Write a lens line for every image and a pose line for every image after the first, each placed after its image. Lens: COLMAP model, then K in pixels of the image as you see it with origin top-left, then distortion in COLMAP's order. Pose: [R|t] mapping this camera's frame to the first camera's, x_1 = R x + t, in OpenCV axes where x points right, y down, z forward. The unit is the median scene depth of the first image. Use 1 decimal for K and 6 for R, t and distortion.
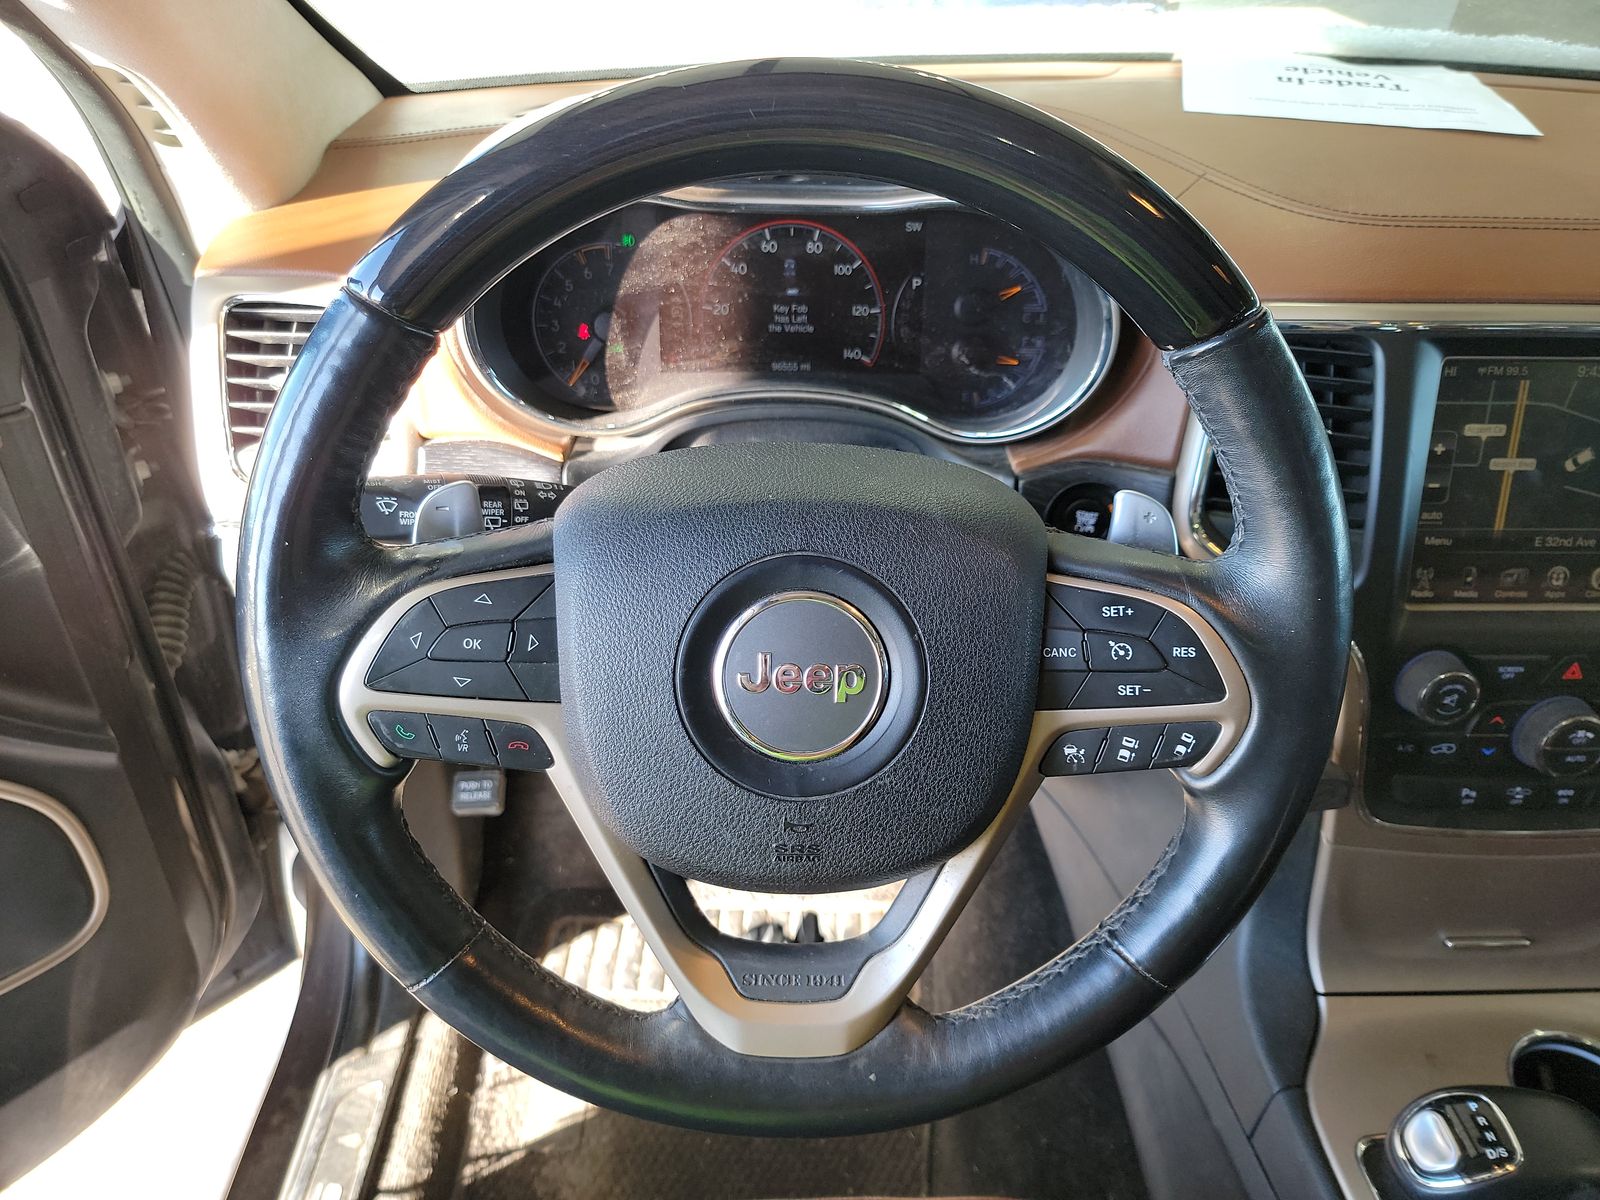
lens RADIAL K [[1102.2, 0, 795.2], [0, 1102.2, 598.9], [0, 0, 1]] dist [0.060057, -0.048439]
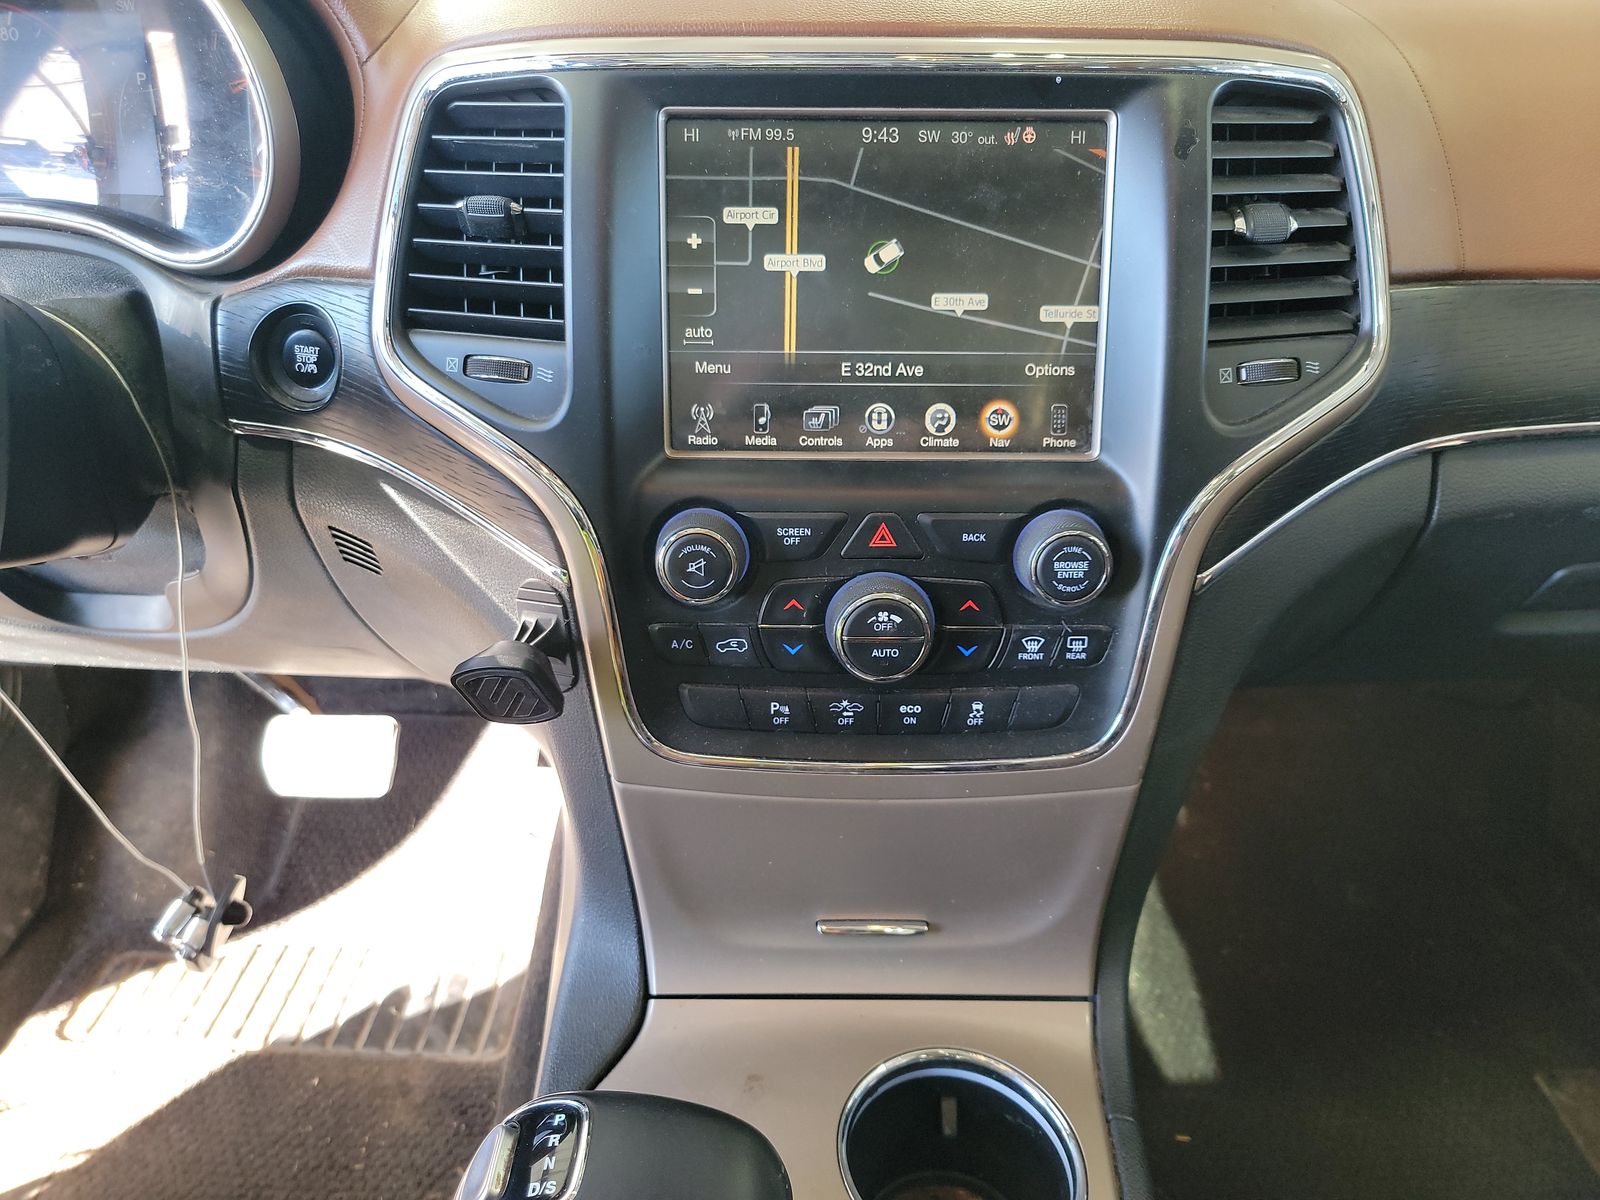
lens RADIAL K [[1102.2, 0, 795.2], [0, 1102.2, 598.9], [0, 0, 1]] dist [0.060057, -0.048439]
pose [[0.999032, 0.003205, -0.043871, 0.660909], [-0.007051, 0.996115, -0.087778, 0.169366], [0.043419, 0.088003, 0.995174, 0.267243]]
